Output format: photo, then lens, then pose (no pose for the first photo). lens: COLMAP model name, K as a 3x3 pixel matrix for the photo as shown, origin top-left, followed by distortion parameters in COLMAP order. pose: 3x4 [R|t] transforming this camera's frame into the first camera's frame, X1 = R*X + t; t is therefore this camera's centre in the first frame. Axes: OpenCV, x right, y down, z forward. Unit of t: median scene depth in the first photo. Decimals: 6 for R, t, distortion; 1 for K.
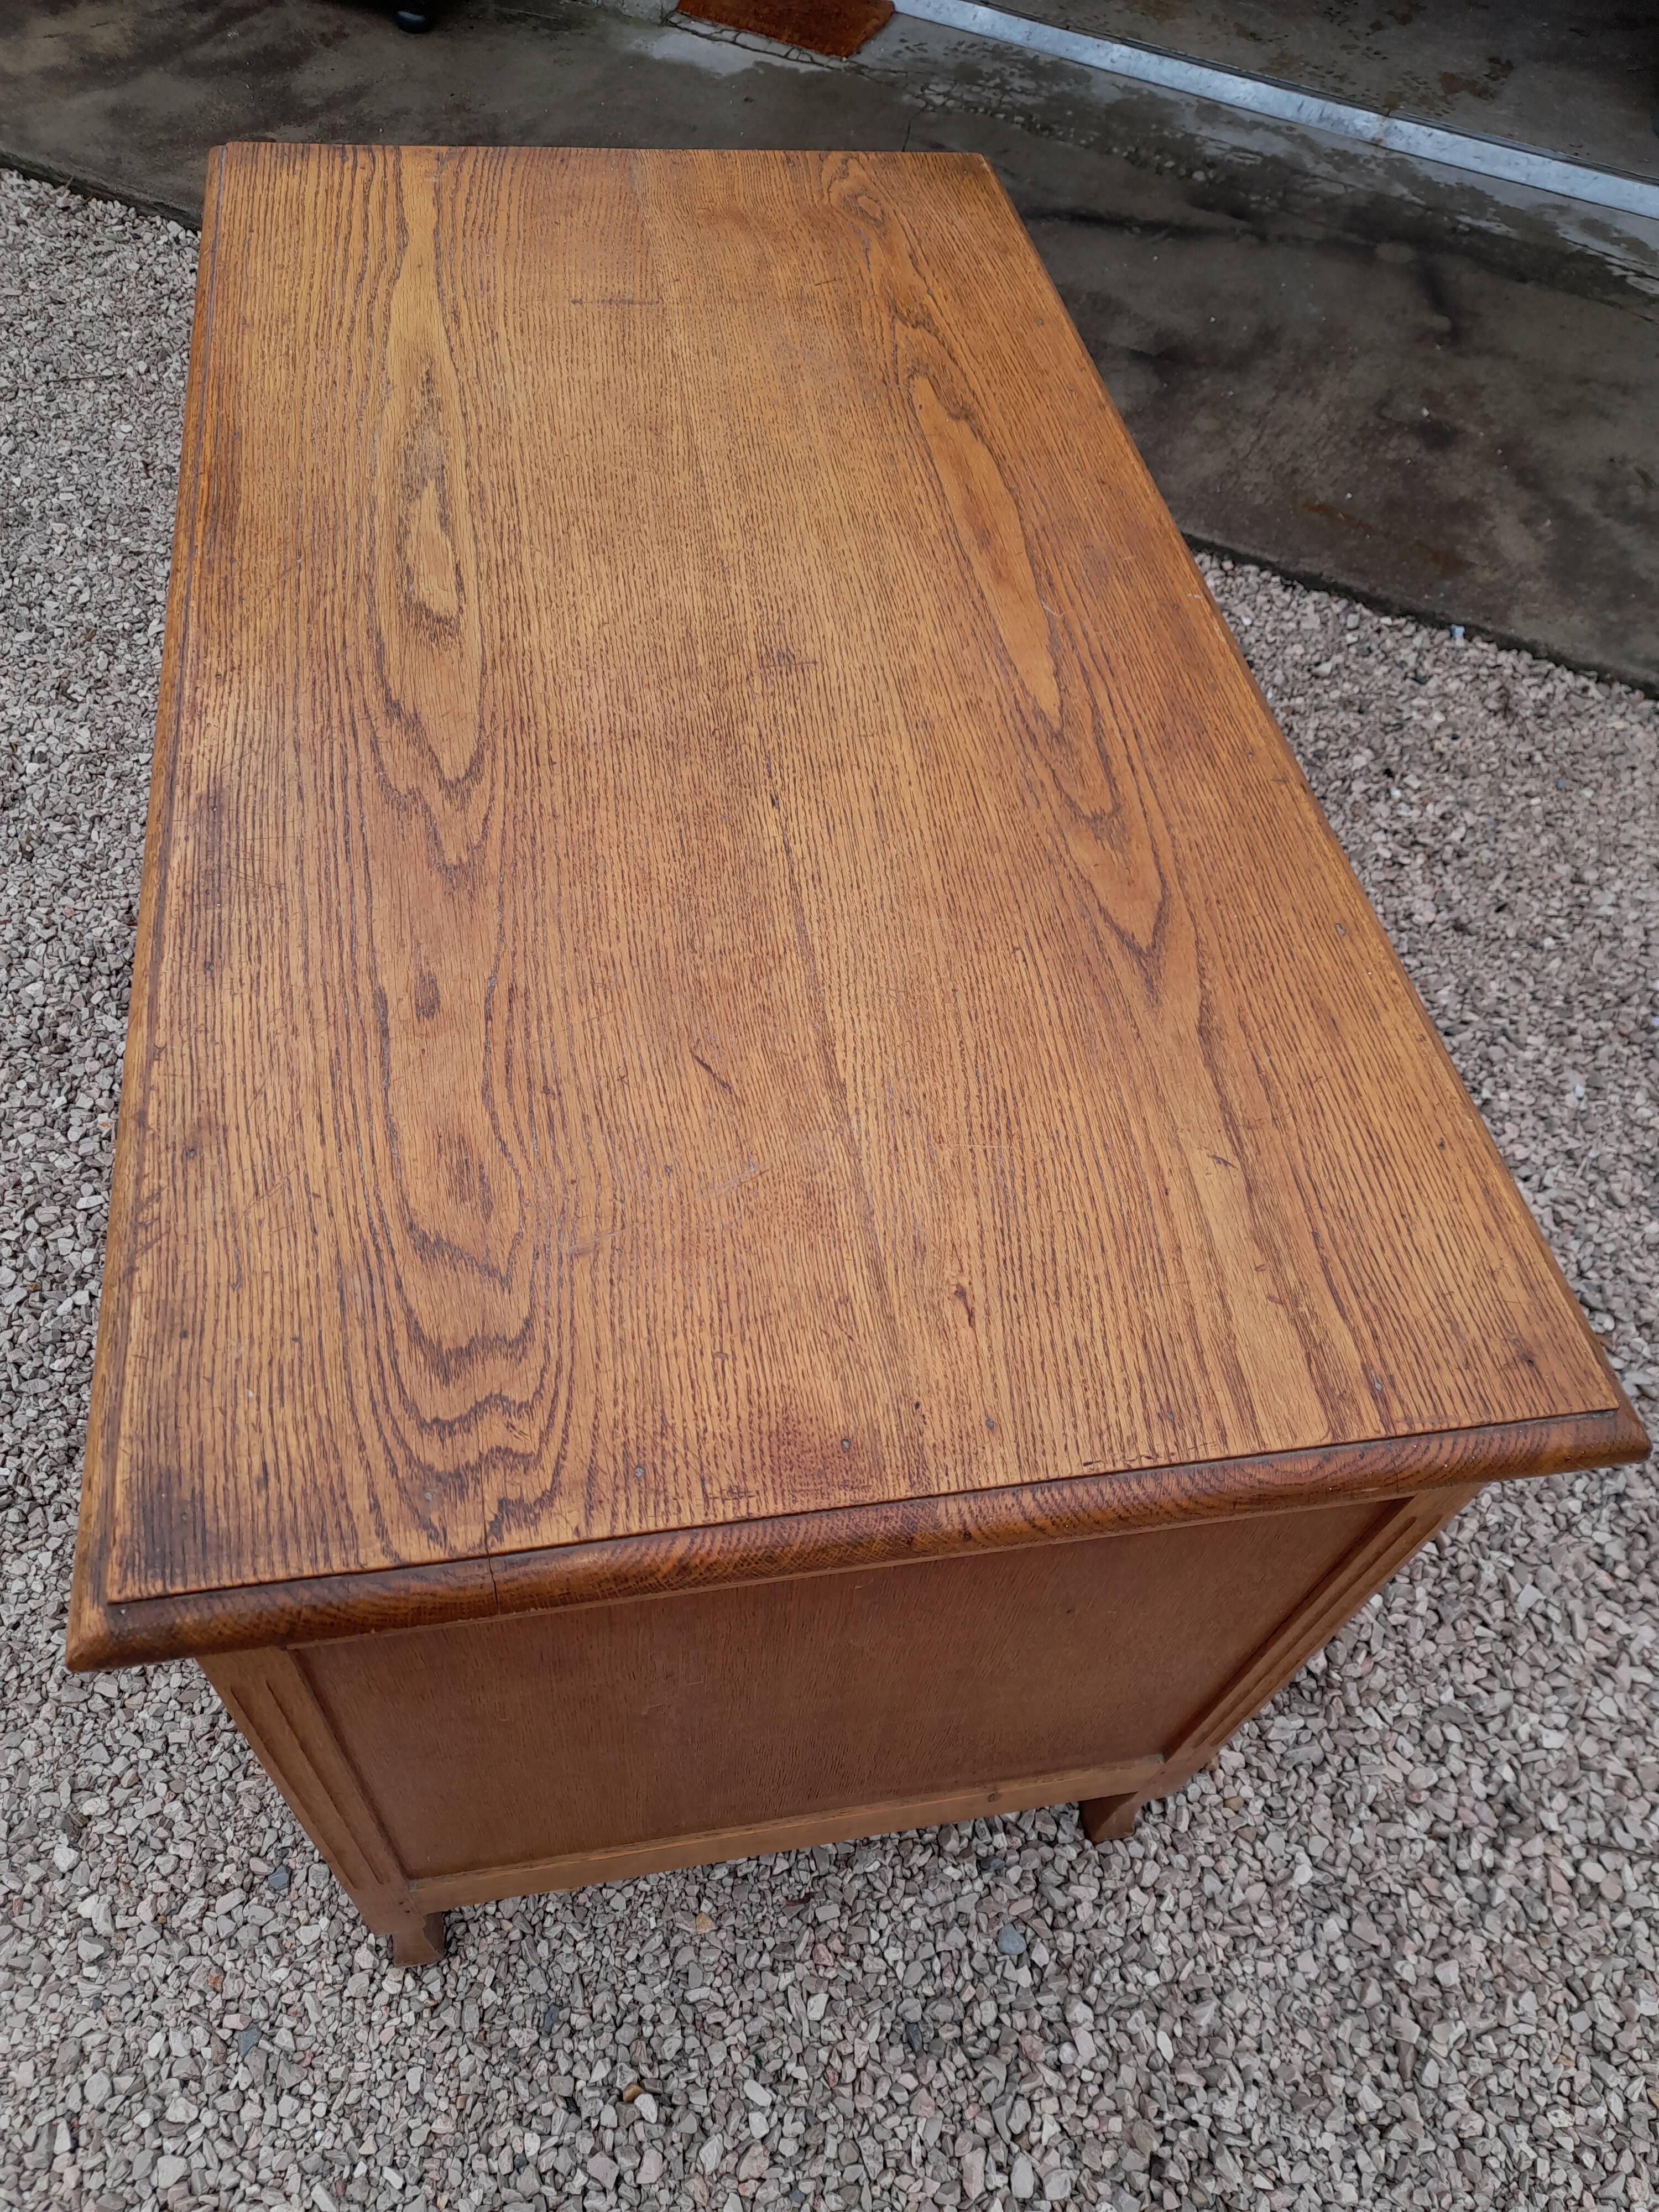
lens RADIAL K [[1612.5, 0, 821.0], [0, 1612.5, 1109.5], [0, 0, 1]] dist [0.029778, -0.021786]
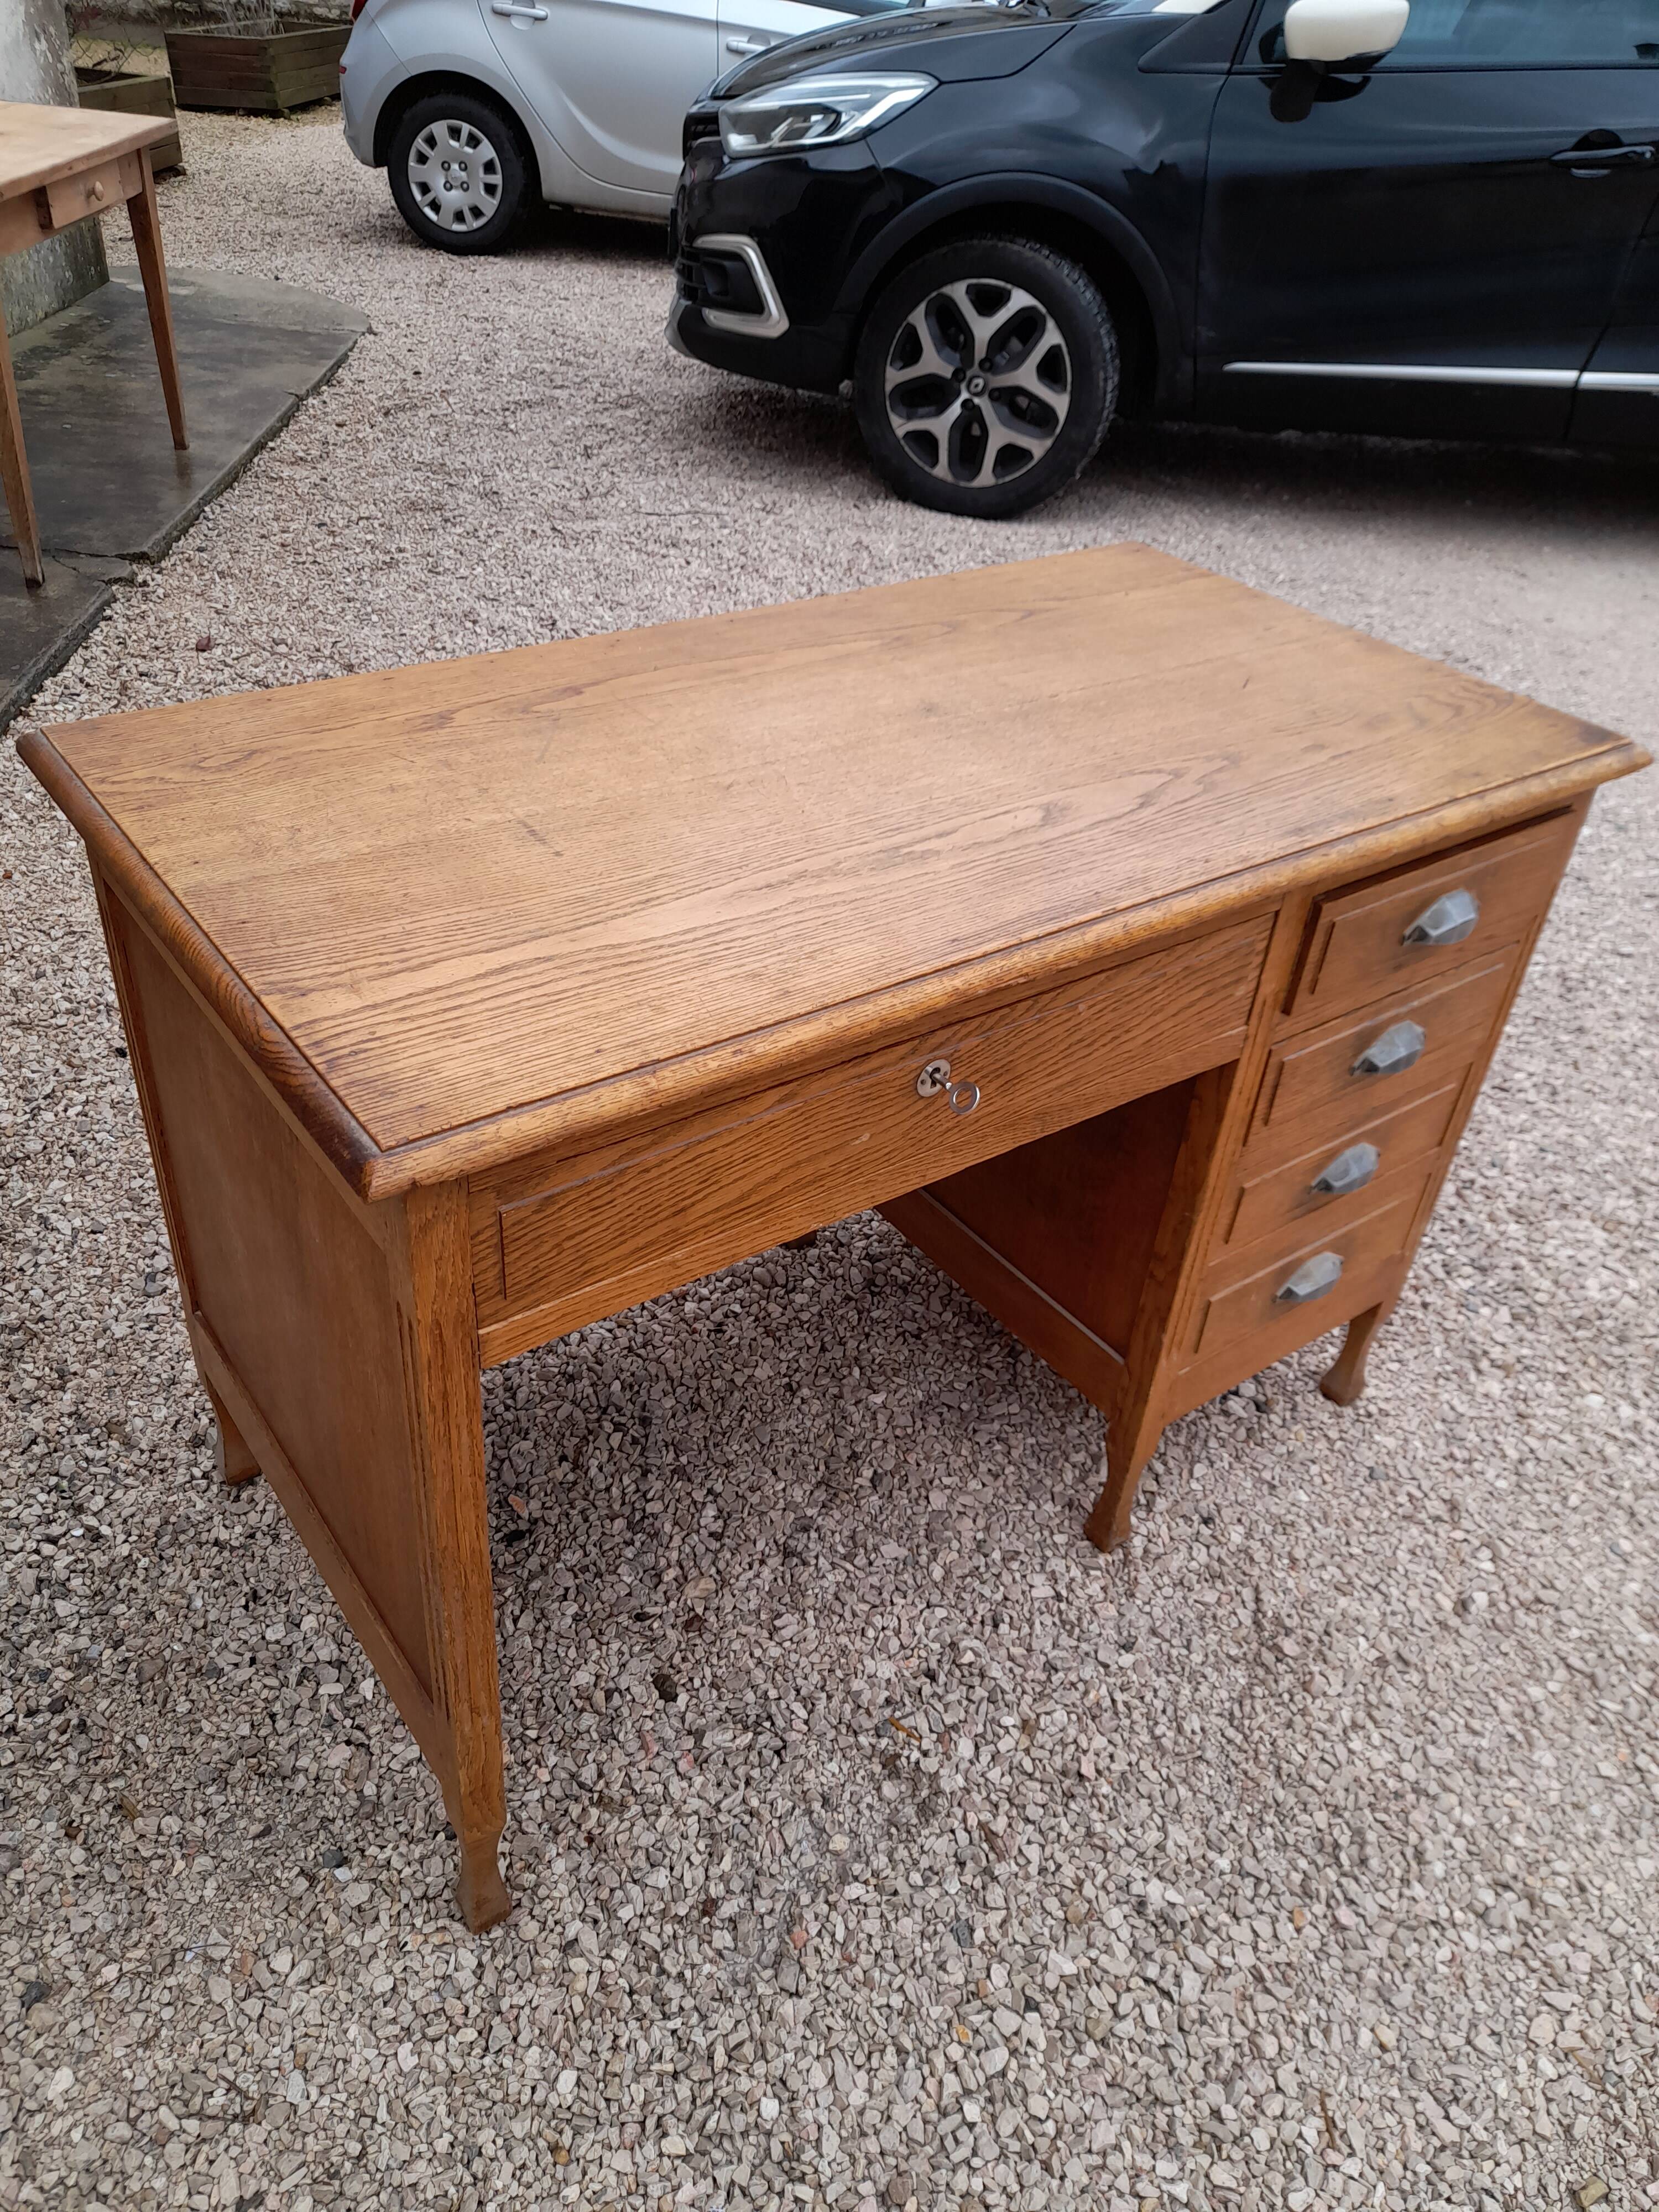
lens RADIAL K [[1612.5, 0, 798.0], [0, 1612.5, 1131.5], [0, 0, 1]] dist [0.029778, -0.021786]
pose [[-0.421924, -0.632297, 0.649754, -0.885162], [0.657911, 0.279571, 0.699280, -0.971410], [-0.623805, 0.722524, 0.298037, 0.708304]]
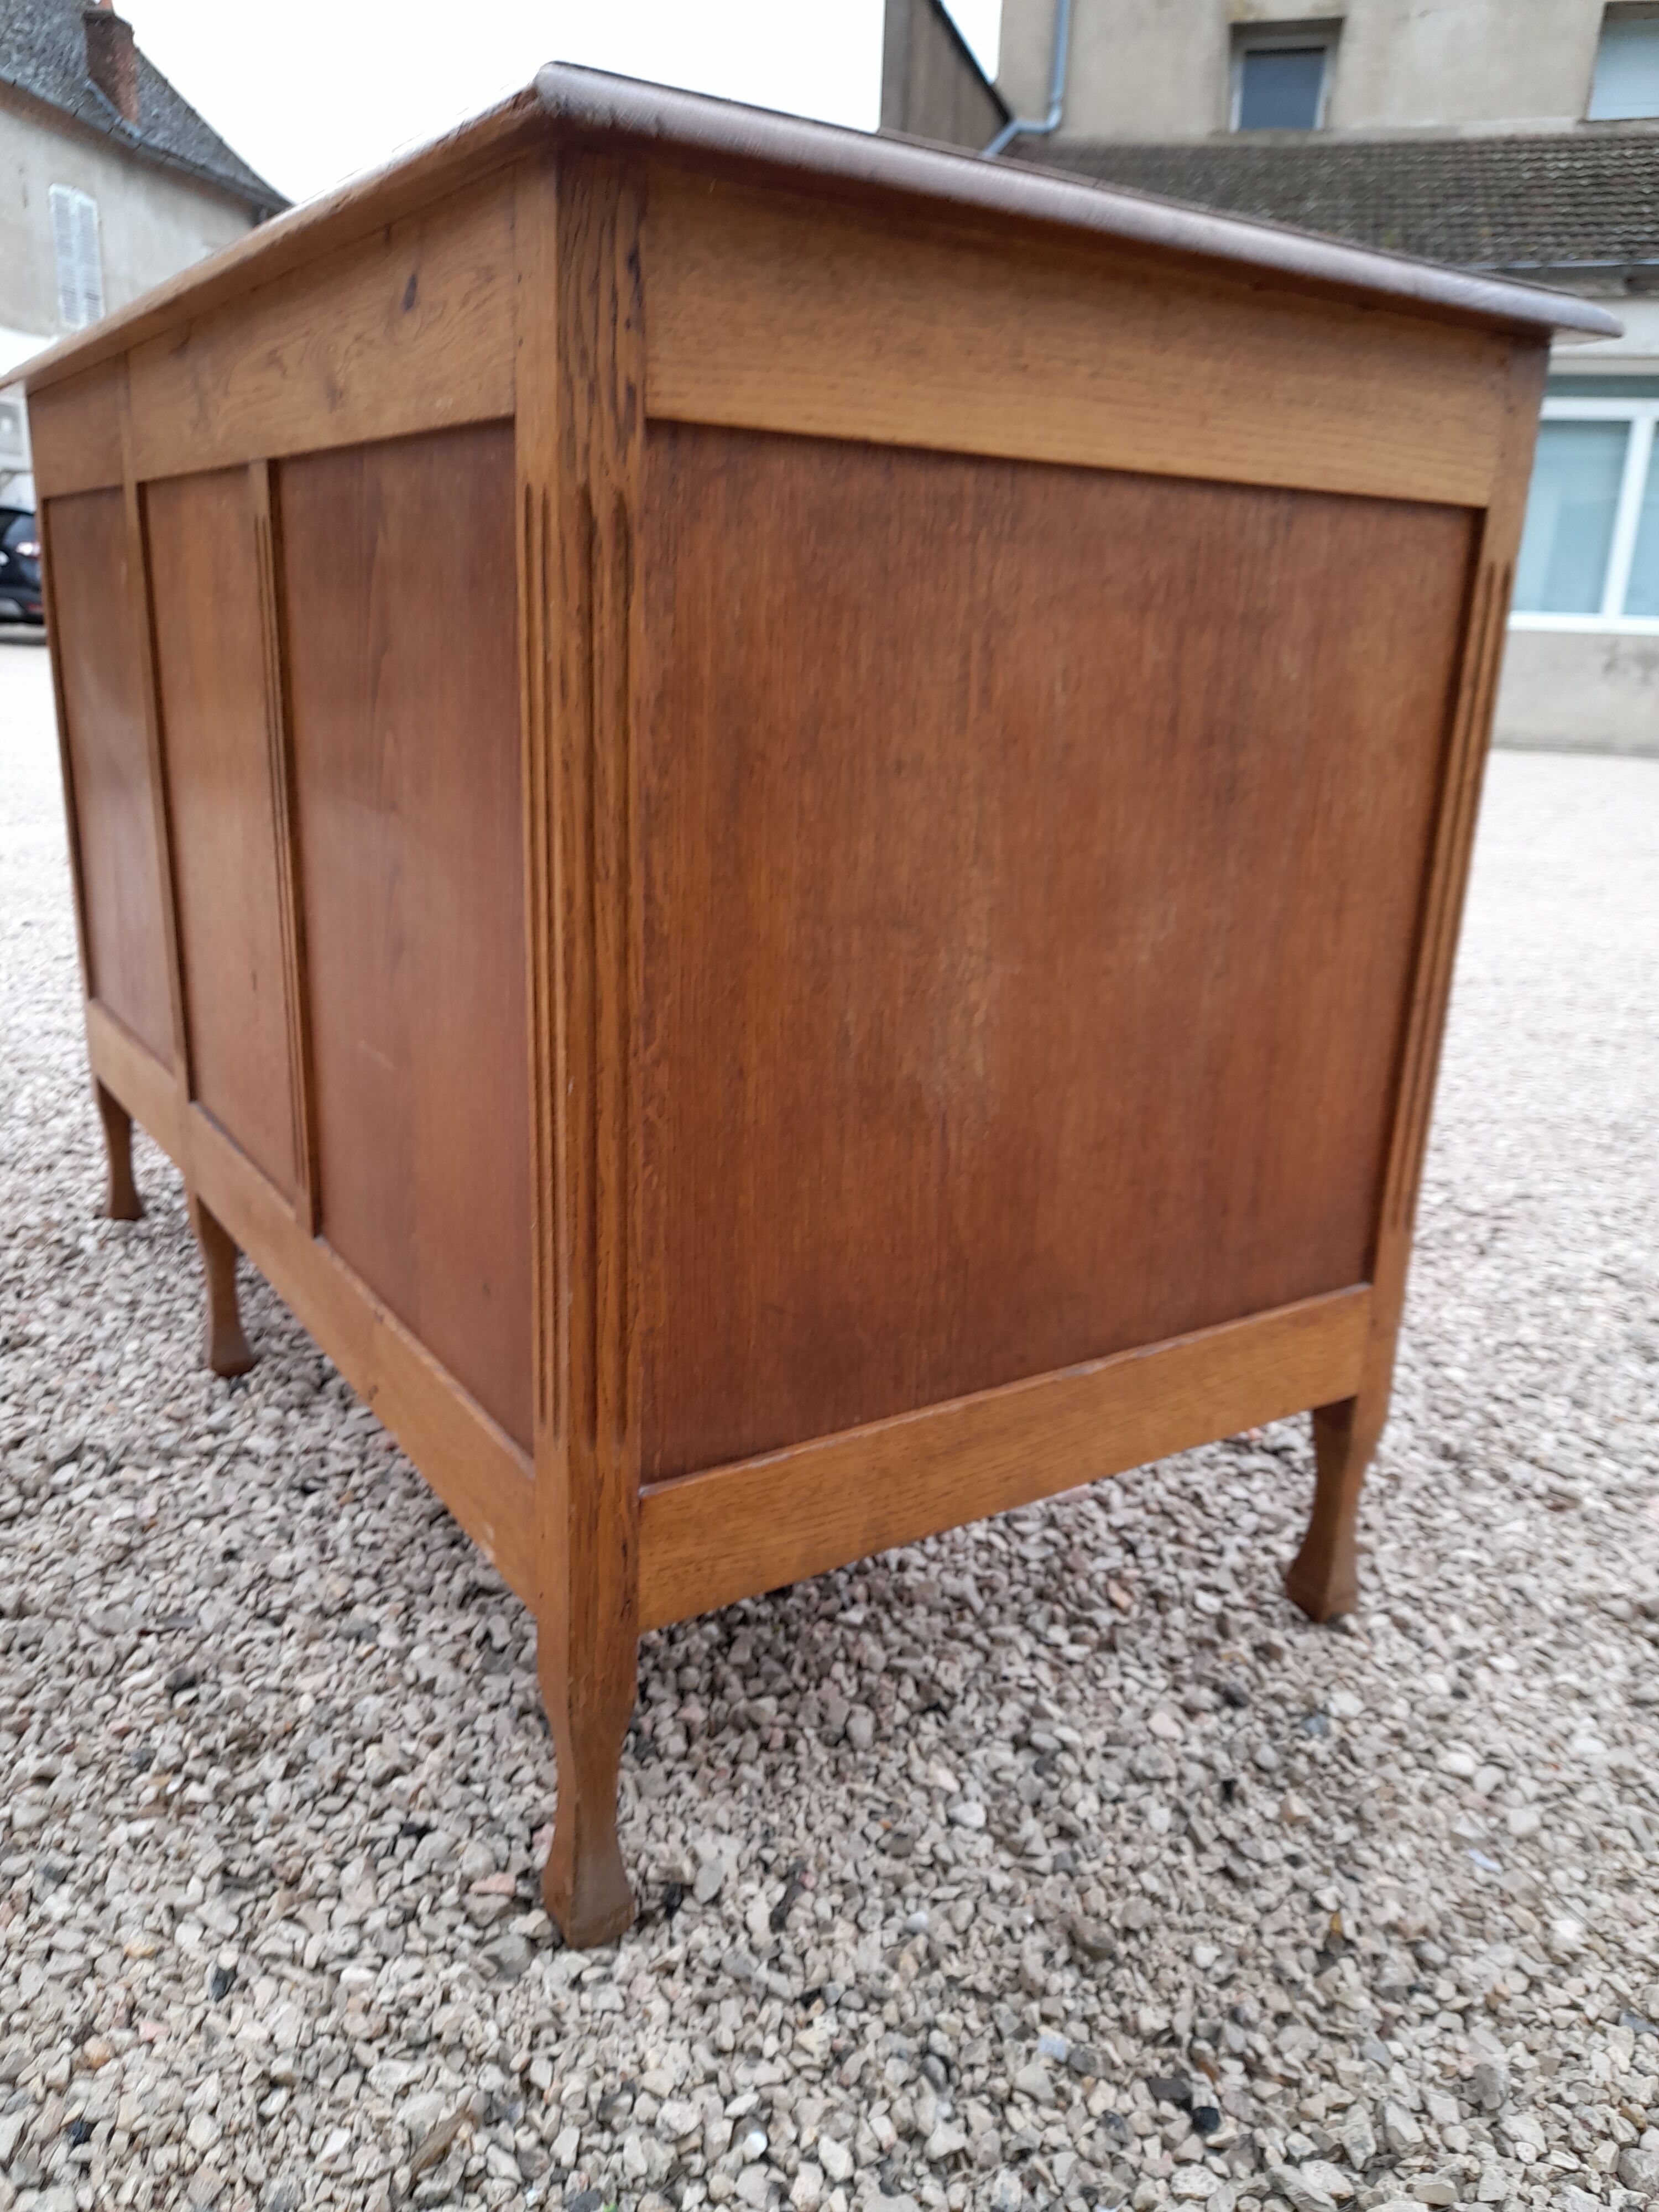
lens RADIAL K [[1620.4, 0, 827.5], [0, 1620.4, 1096.8], [0, 0, 1]] dist [0.026822, -0.023577]
pose [[-0.907257, -0.002932, -0.420566, 0.231941], [-0.395749, 0.344438, 0.851320, -0.973395], [0.142363, 0.938804, -0.313654, 1.537522]]
